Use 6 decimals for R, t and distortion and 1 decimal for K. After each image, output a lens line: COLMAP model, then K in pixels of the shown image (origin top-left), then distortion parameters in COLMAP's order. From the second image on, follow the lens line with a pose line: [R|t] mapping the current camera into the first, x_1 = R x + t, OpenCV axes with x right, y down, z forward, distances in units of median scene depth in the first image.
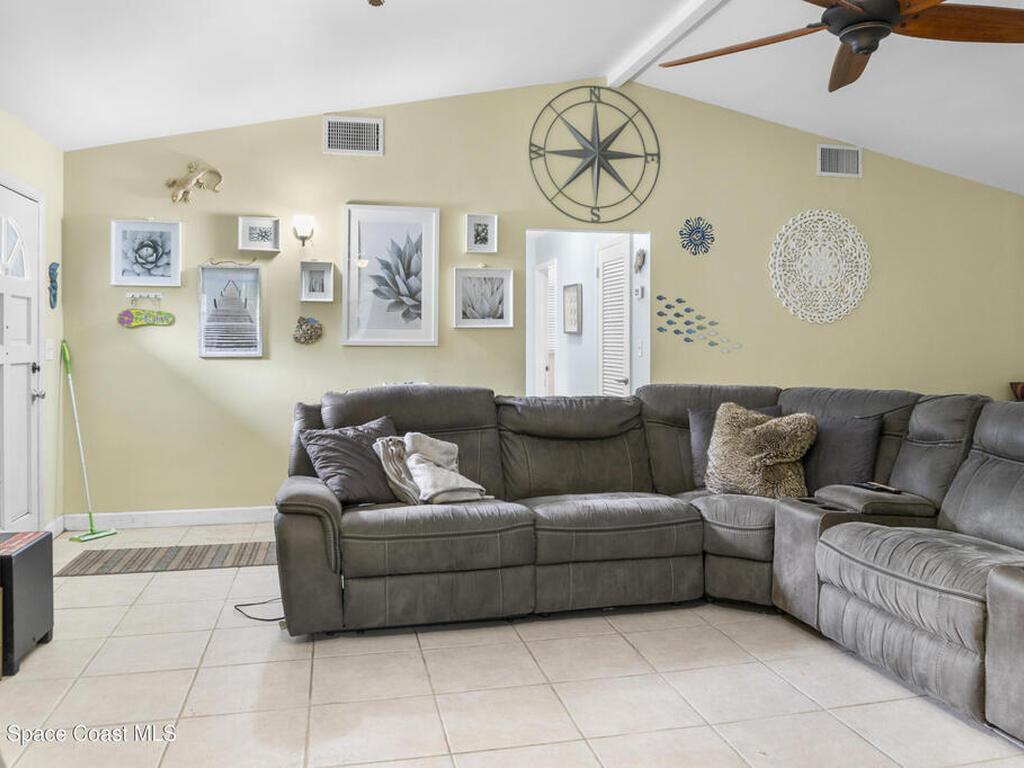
lens RADIAL K [[803.3, 0, 513.9], [0, 803.3, 351.9], [0, 0, 1]] dist [-0.017057, -0.004685]
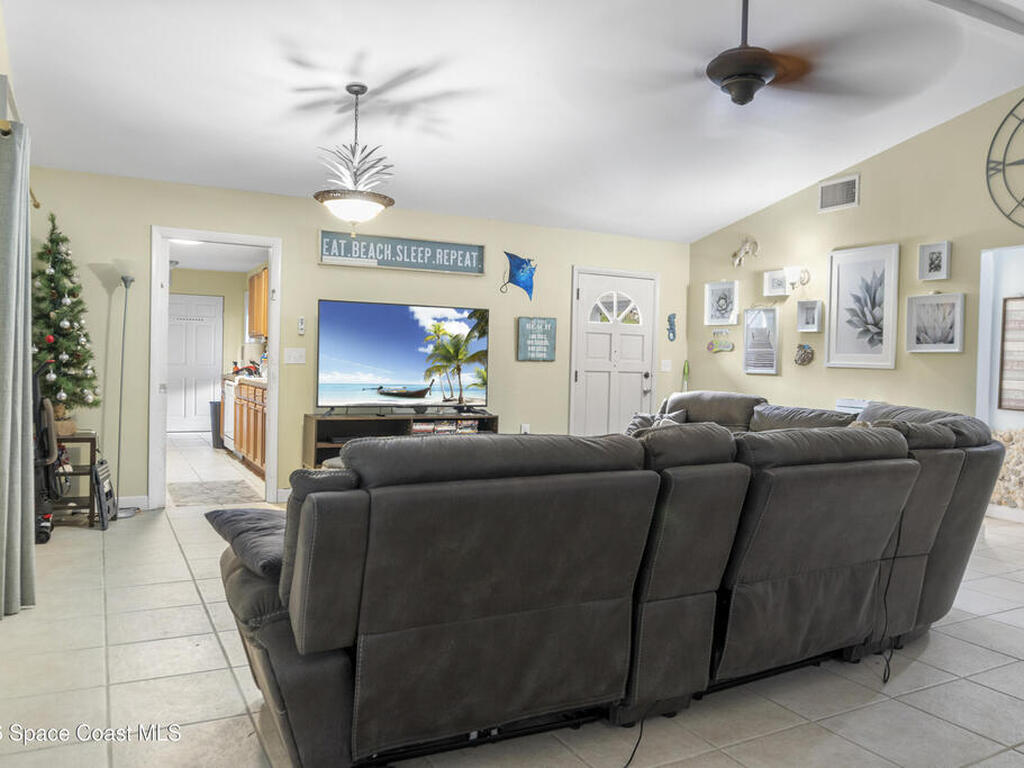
lens RADIAL K [[791.7, 0, 508.5], [0, 791.7, 363.9], [0, 0, 1]] dist [-0.013866, -0.007019]
pose [[0.253302, 0.012383, -0.967308, 0.881950], [-0.029393, 0.999555, 0.005099, -0.004830], [0.966941, 0.027141, 0.253554, 0.235009]]
